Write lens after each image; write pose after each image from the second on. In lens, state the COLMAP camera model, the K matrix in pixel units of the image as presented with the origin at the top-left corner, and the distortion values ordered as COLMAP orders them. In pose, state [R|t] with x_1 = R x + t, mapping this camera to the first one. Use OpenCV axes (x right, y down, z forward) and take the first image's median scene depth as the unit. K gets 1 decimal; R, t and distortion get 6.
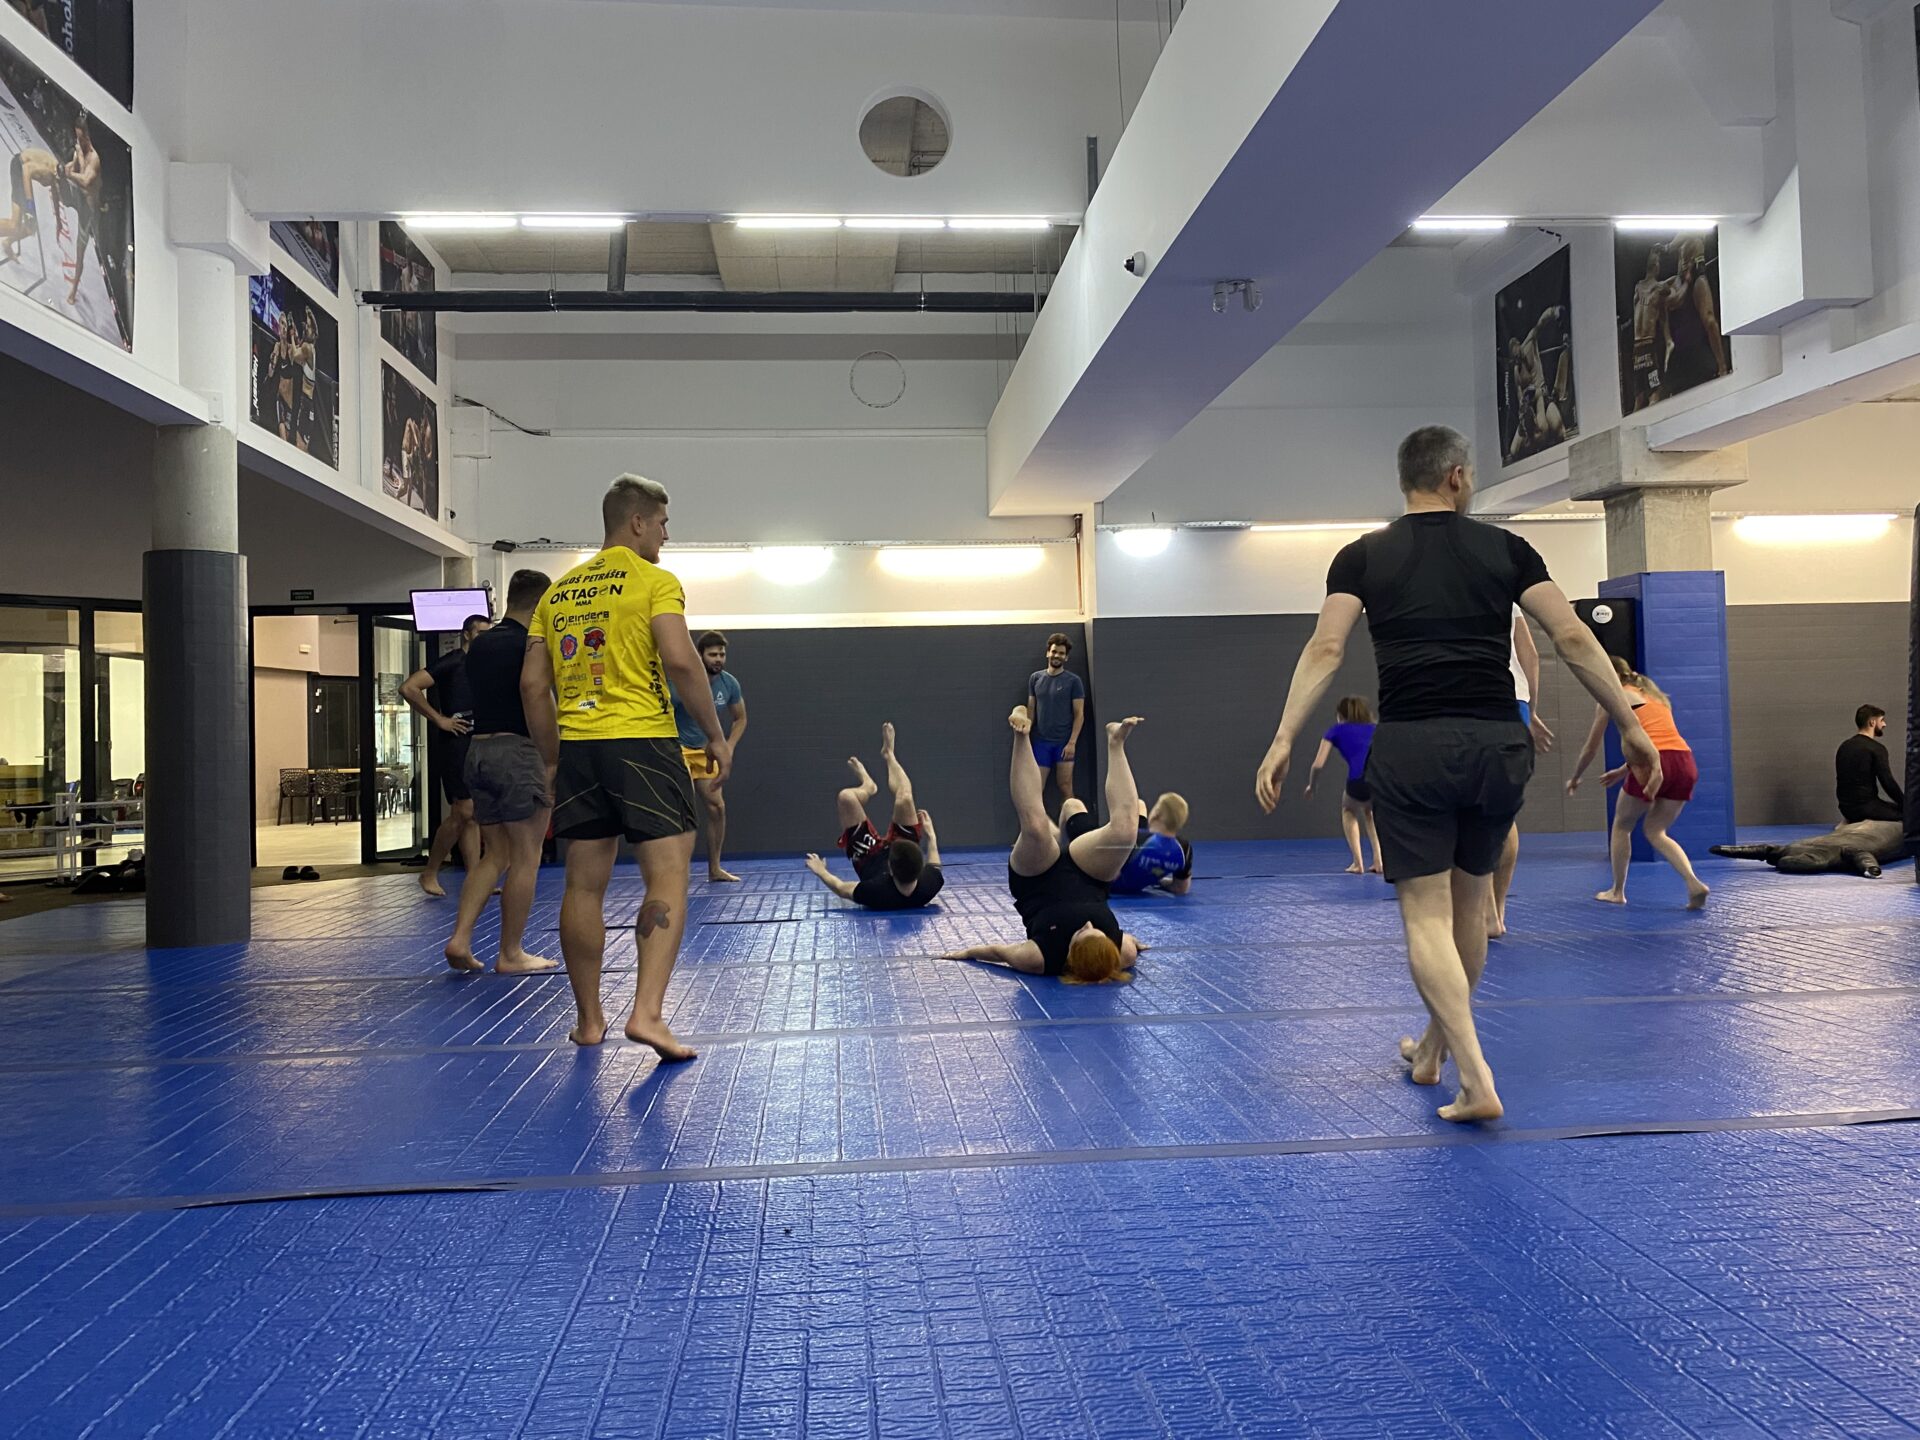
lens RADIAL K [[1468.9, 0, 946.3], [0, 1468.9, 691.5], [0, 0, 1]] dist [0.015832, -0.008005]
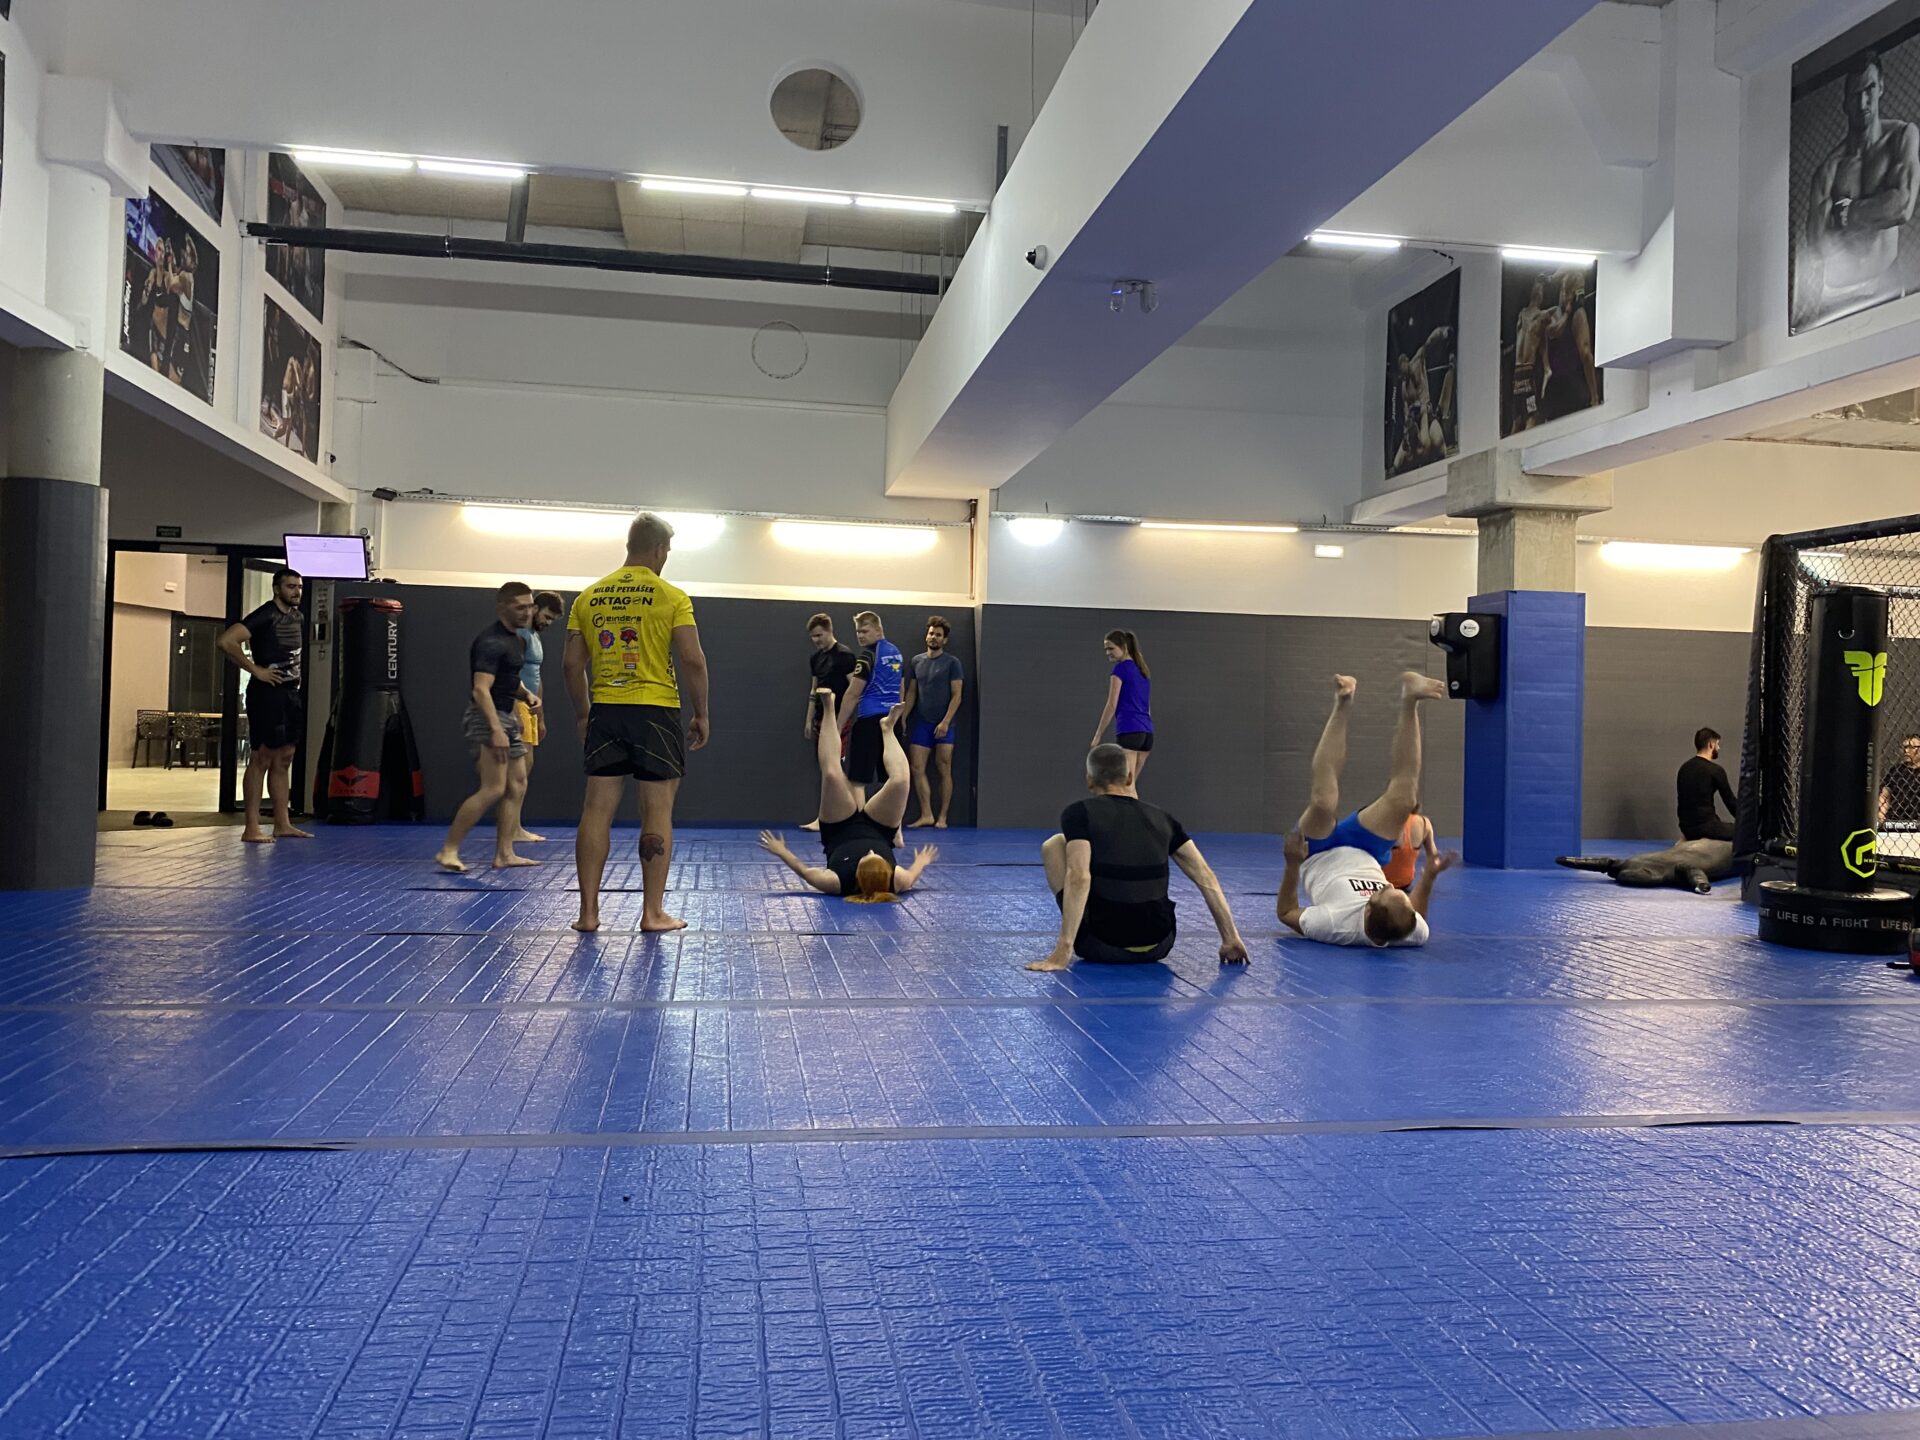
lens RADIAL K [[1469.8, 0, 945.2], [0, 1469.8, 689.8], [0, 0, 1]] dist [0.018653, -0.015346]
pose [[0.995829, 0.053626, 0.073811, 0.005503], [-0.054633, 0.998438, 0.011700, -0.001708], [-0.073068, -0.015684, 0.997204, -0.005591]]
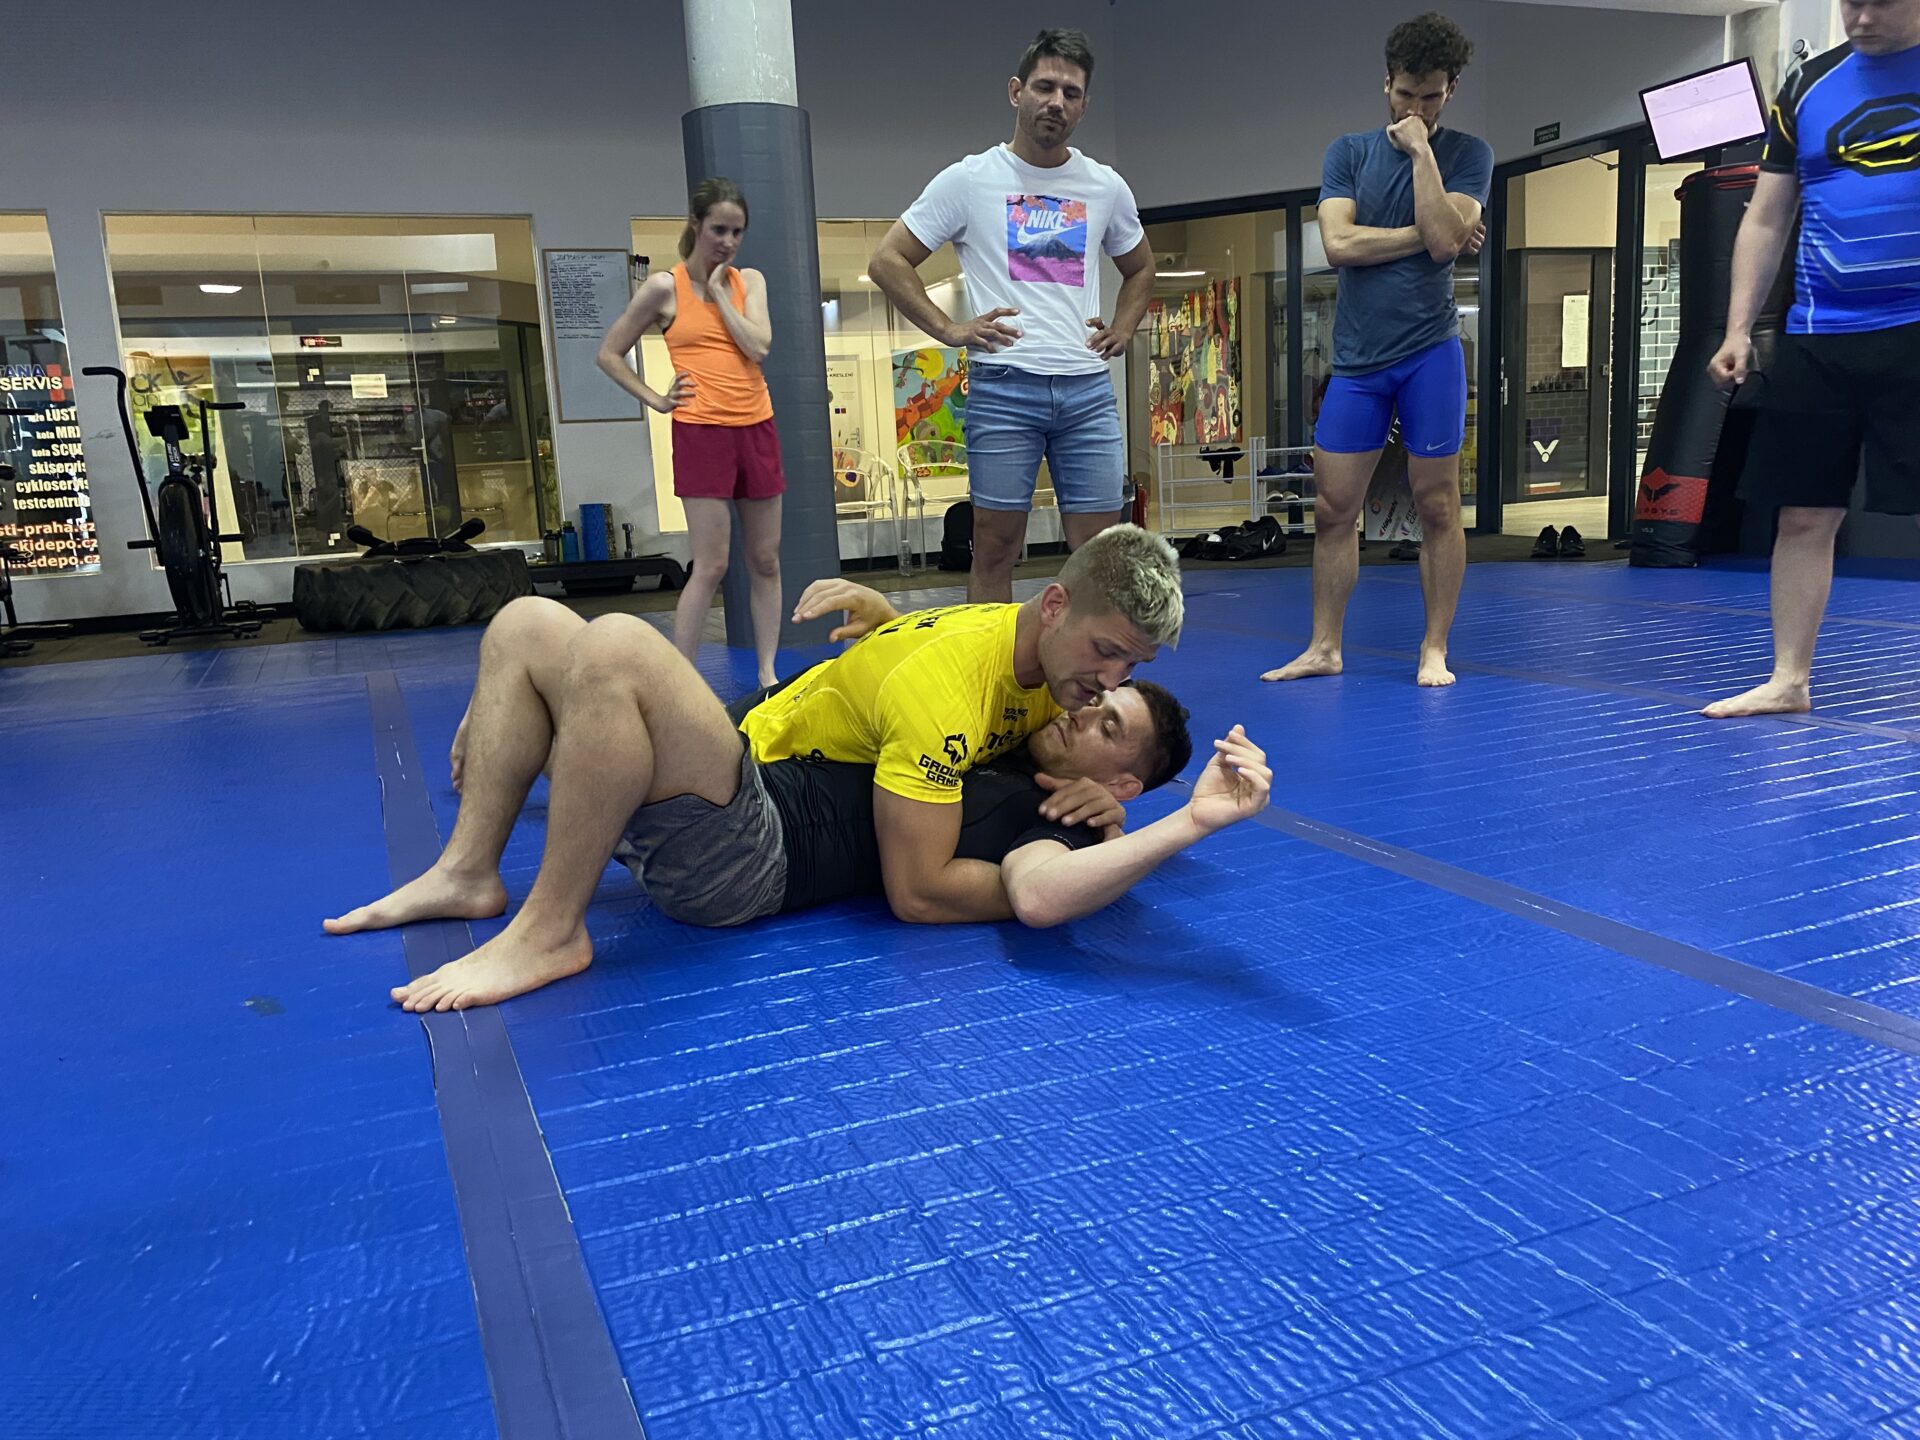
lens RADIAL K [[1469.5, 0, 961.6], [0, 1469.5, 749.0], [0, 0, 1]] dist [0.010394, -0.005666]
pose [[0.326907, 0.195616, -0.924590, 0.218589], [0.074583, 0.969952, 0.231583, 0.045350], [0.942109, -0.144665, 0.302494, 0.725364]]
